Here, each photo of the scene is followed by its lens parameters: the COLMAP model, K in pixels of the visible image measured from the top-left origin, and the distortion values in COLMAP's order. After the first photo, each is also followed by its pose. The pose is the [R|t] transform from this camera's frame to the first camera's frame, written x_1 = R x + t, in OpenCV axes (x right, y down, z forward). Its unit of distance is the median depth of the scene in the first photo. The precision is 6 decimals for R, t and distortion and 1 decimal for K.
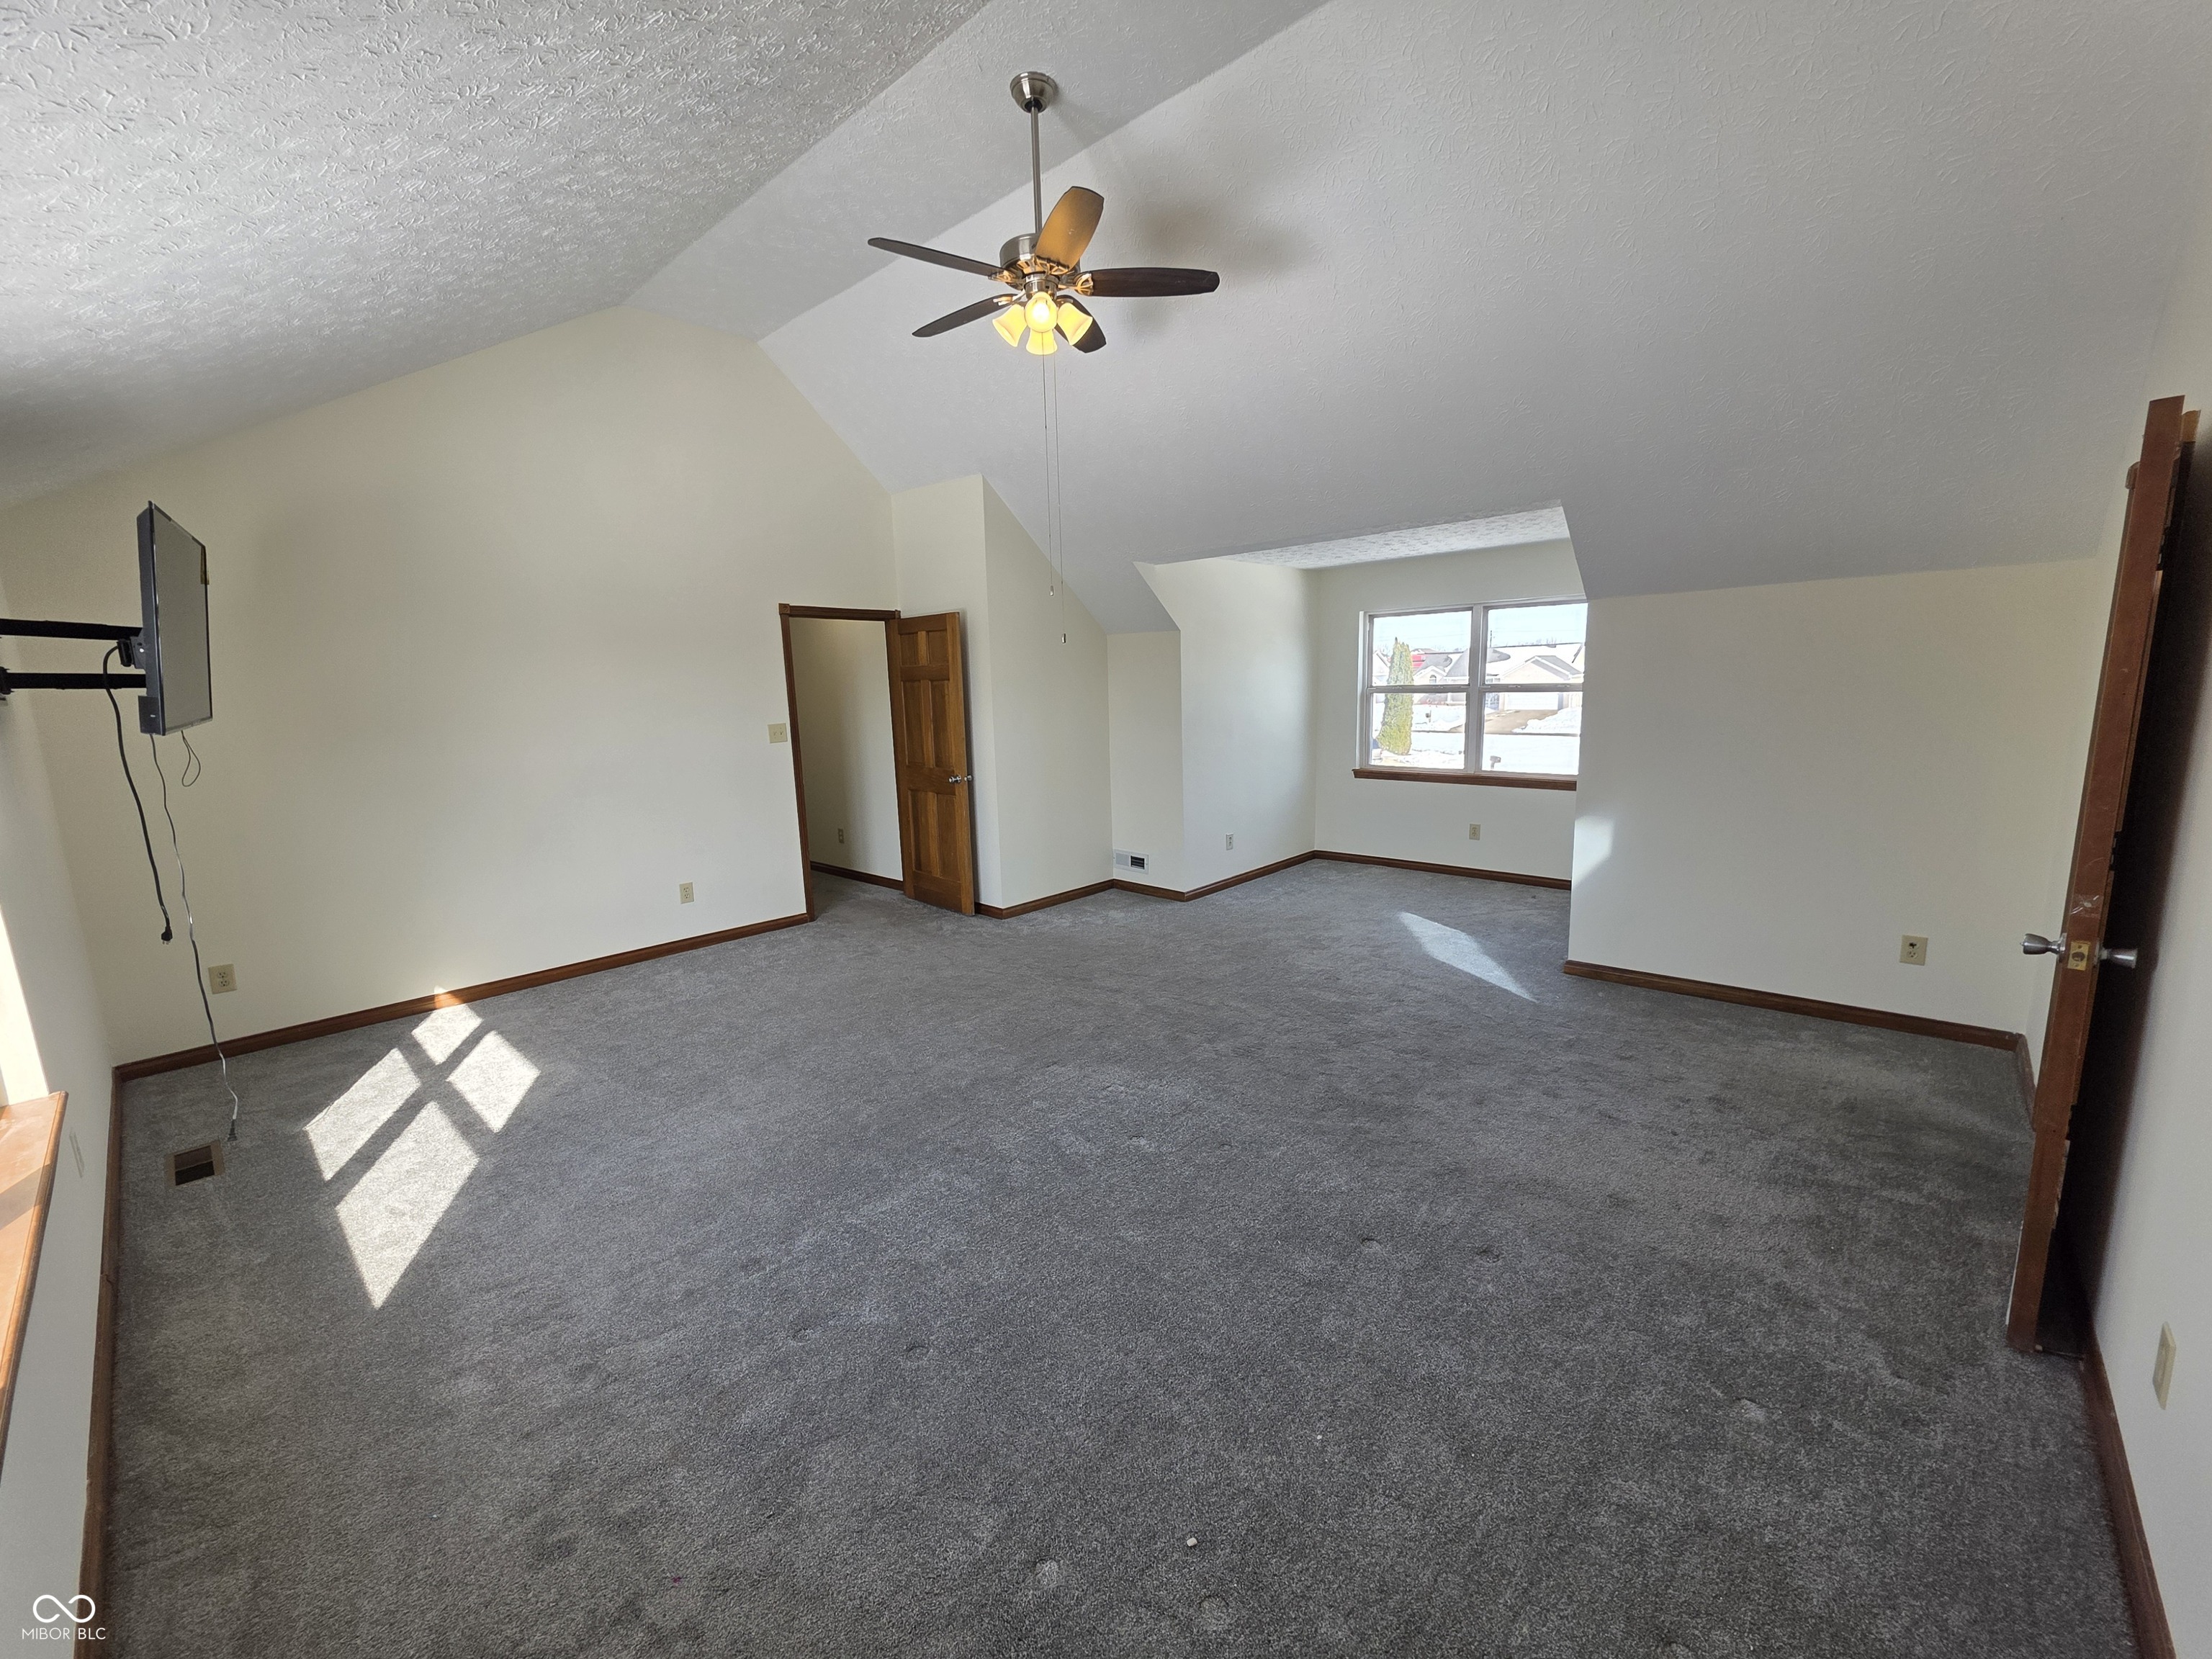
lens RADIAL K [[884.1, 0, 1087.0], [0, 884.1, 829.9], [0, 0, 1]] dist [0.004114, 0.000114]
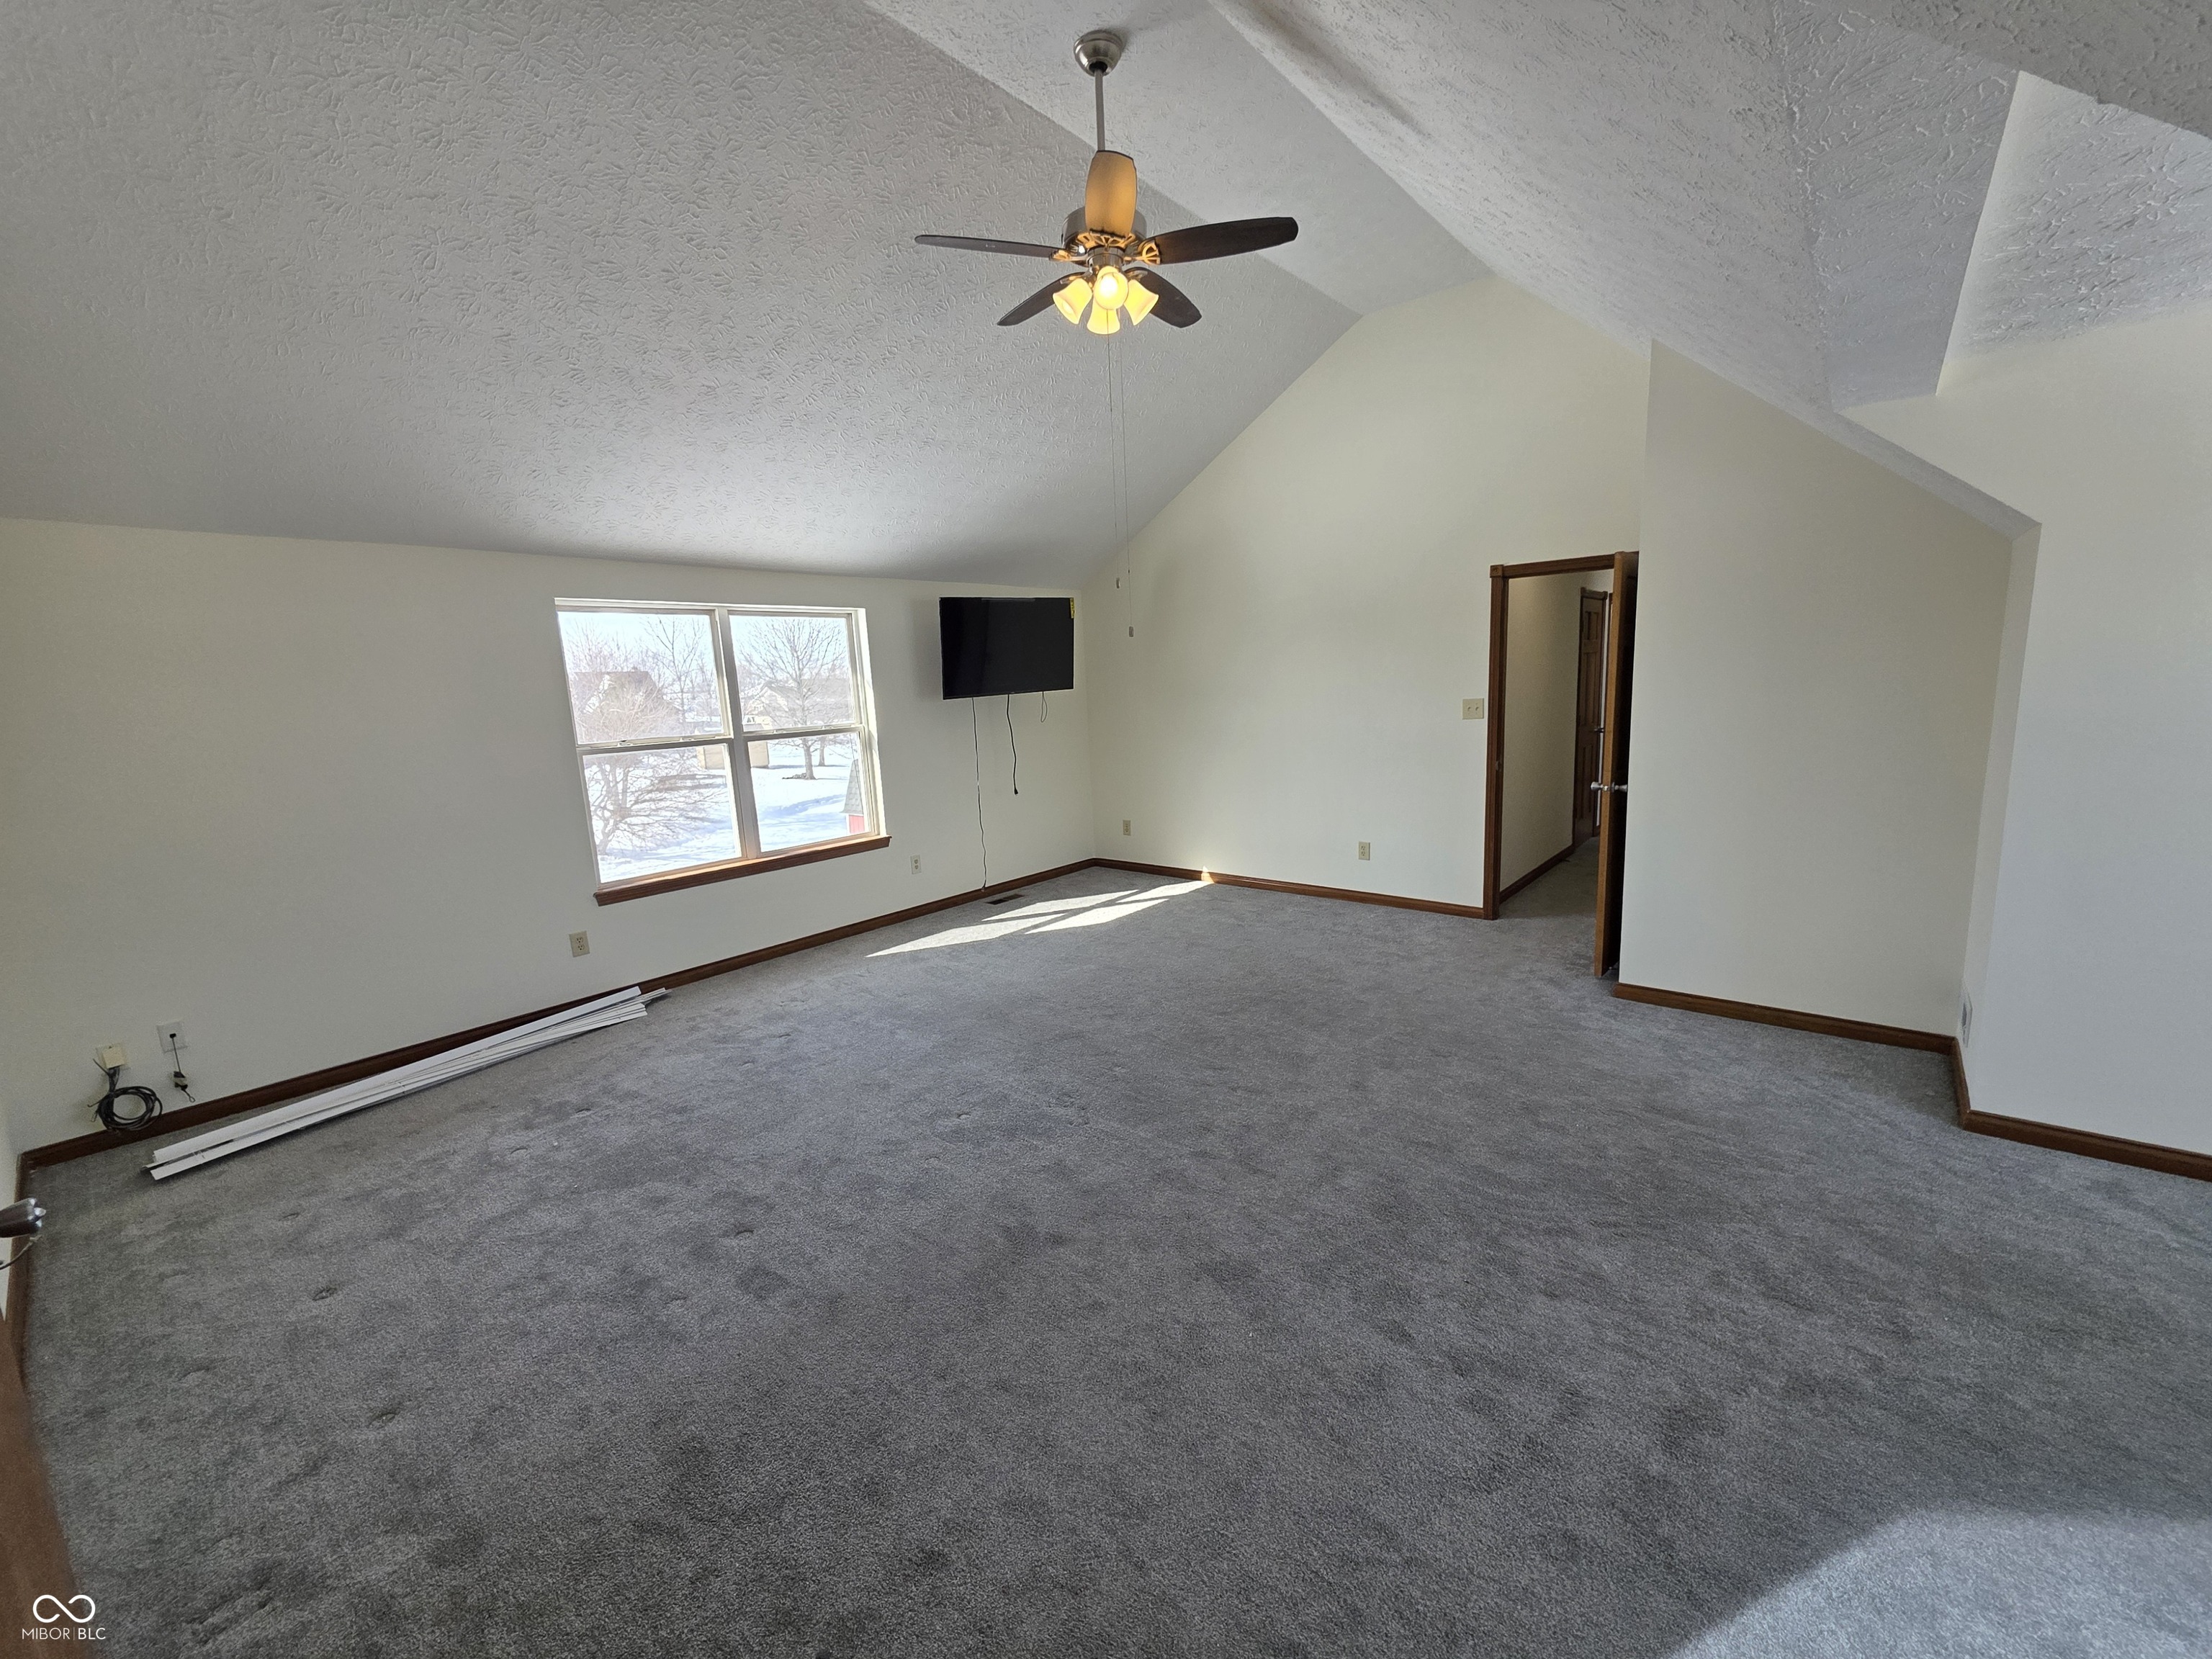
lens RADIAL K [[884.1, 0, 1108.9], [0, 884.1, 832.2], [0, 0, 1]] dist [0.004114, 0.000114]
pose [[0.051824, 0.195279, -0.979378, 0.573832], [-0.121652, 0.974626, 0.187894, -0.113829], [0.991219, 0.109406, 0.074265, 0.580234]]
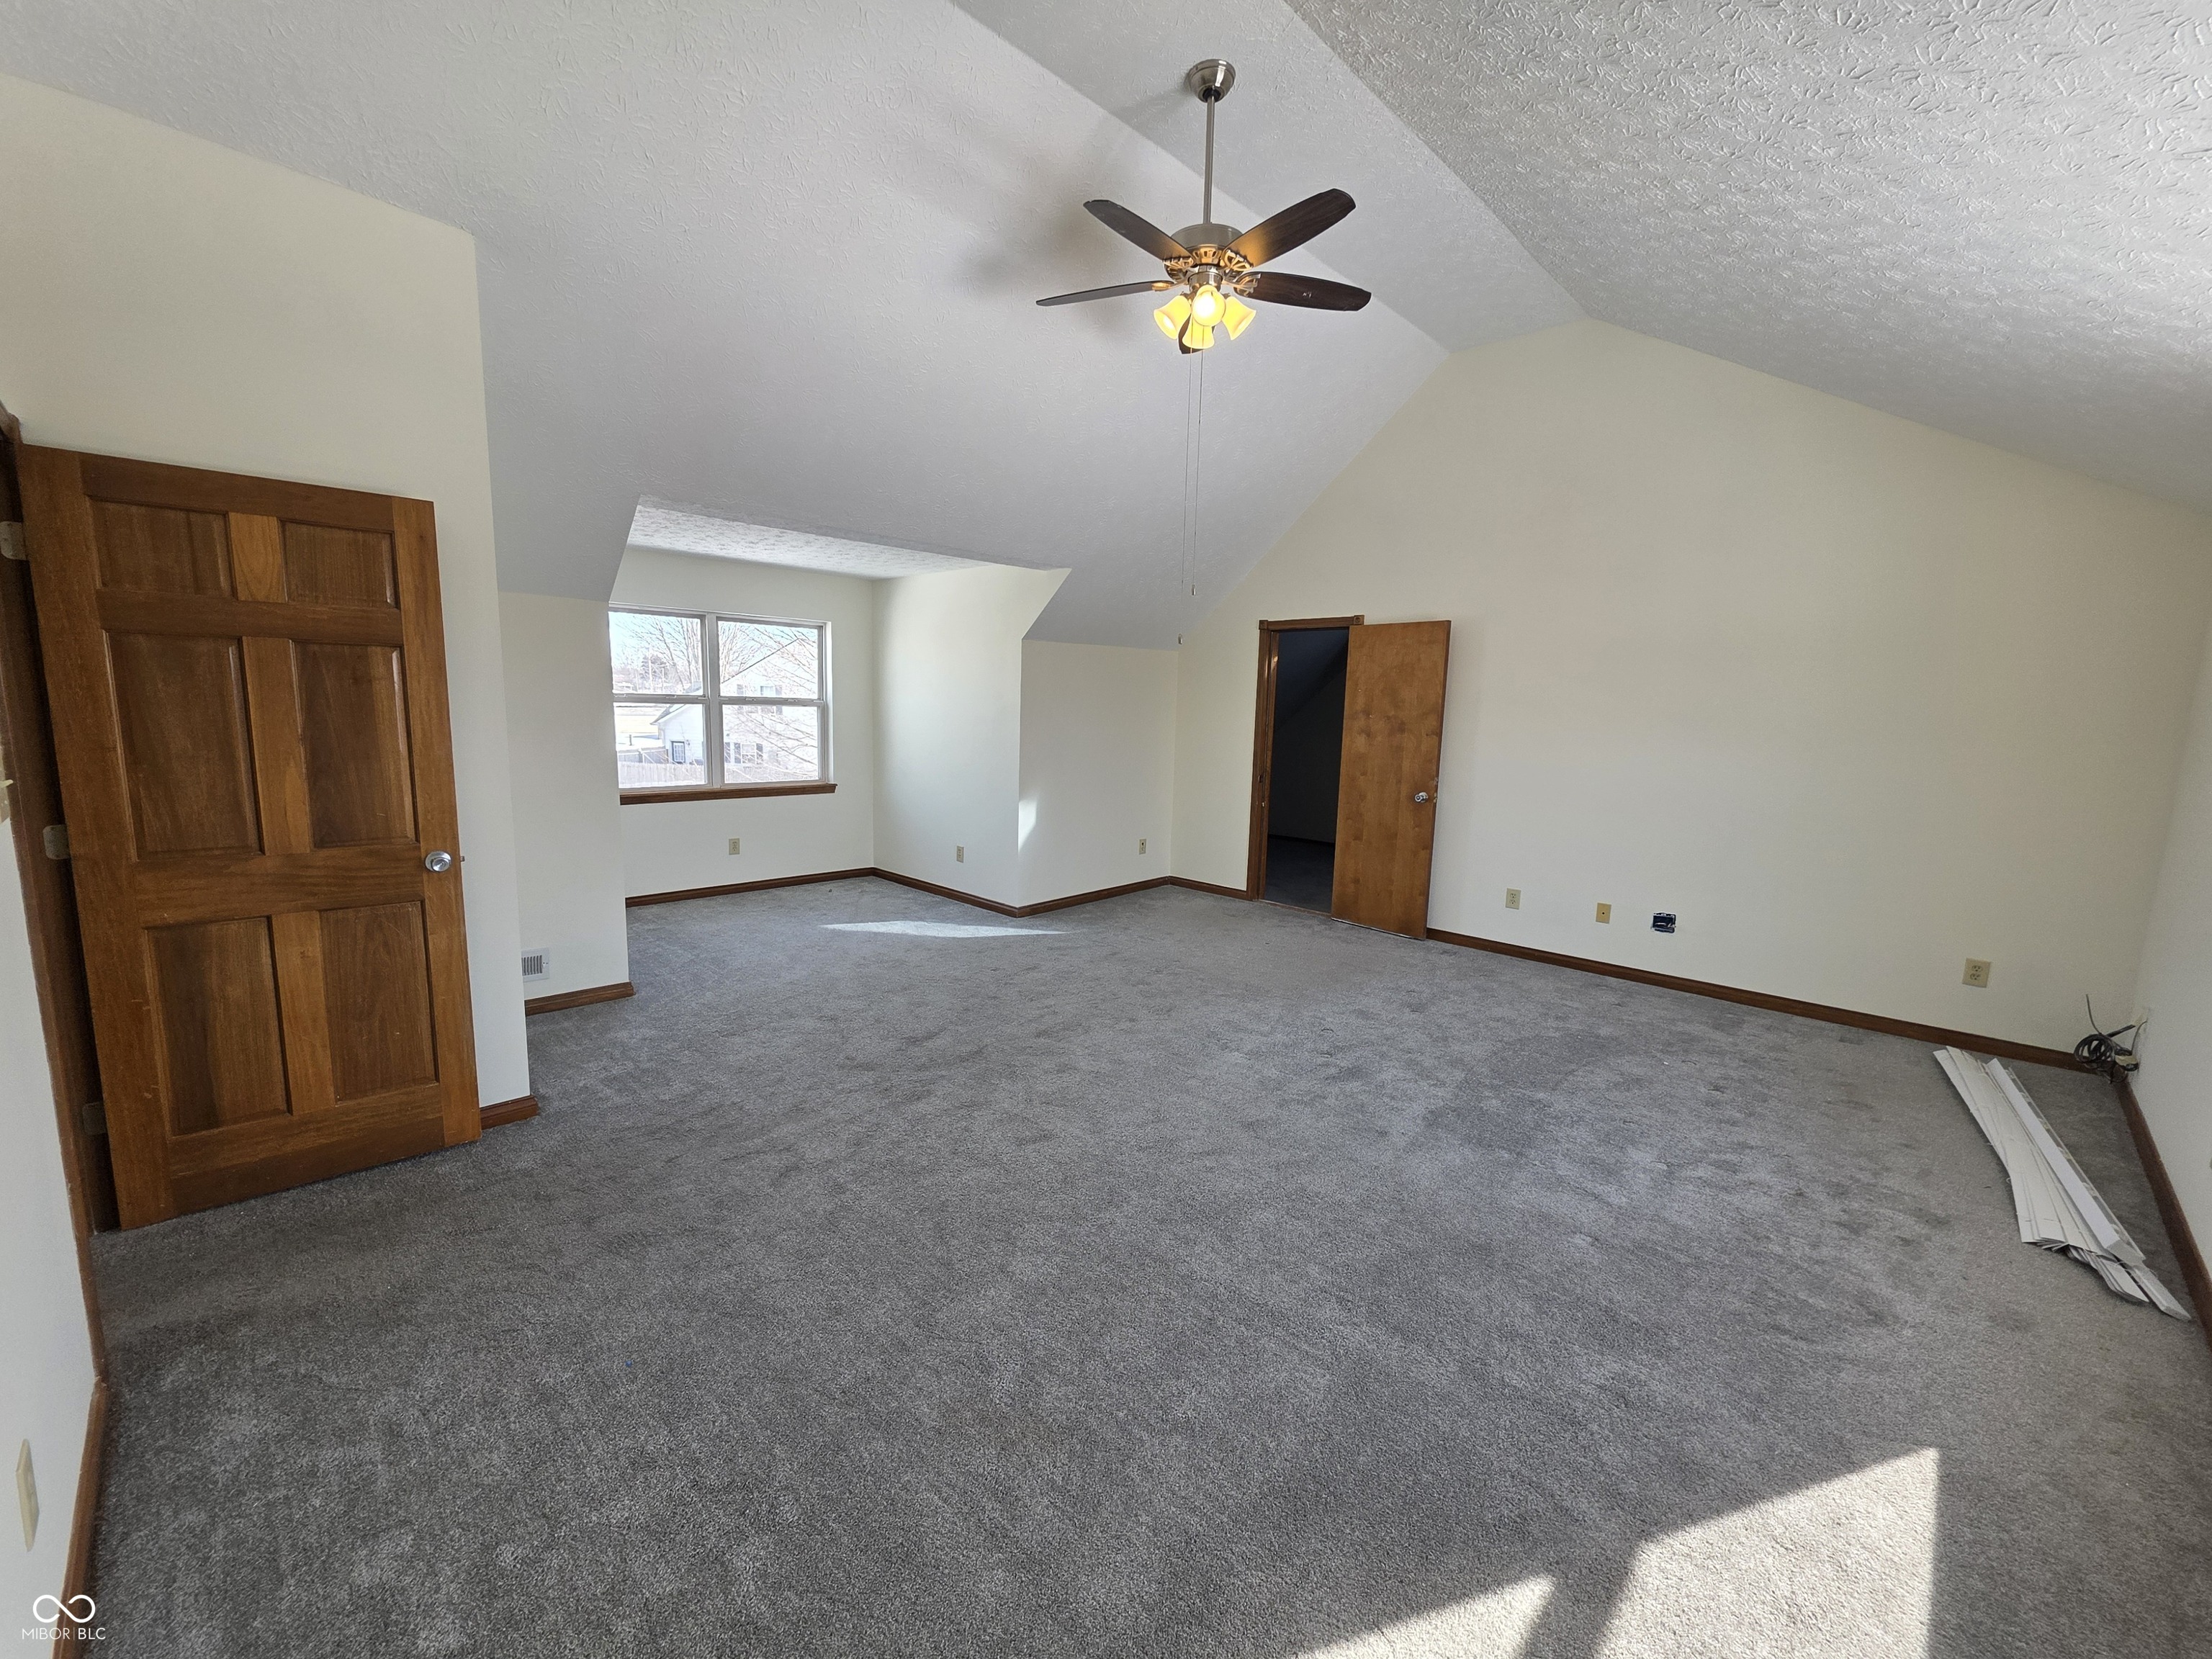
lens RADIAL K [[884.1, 0, 1106.0], [0, 884.1, 827.9], [0, 0, 1]] dist [0.004114, 0.000114]
pose [[0.024556, -0.113908, 0.993188, -0.631883], [0.141094, 0.983938, 0.109358, -0.081068], [-0.989692, 0.137447, 0.040233, 0.666218]]
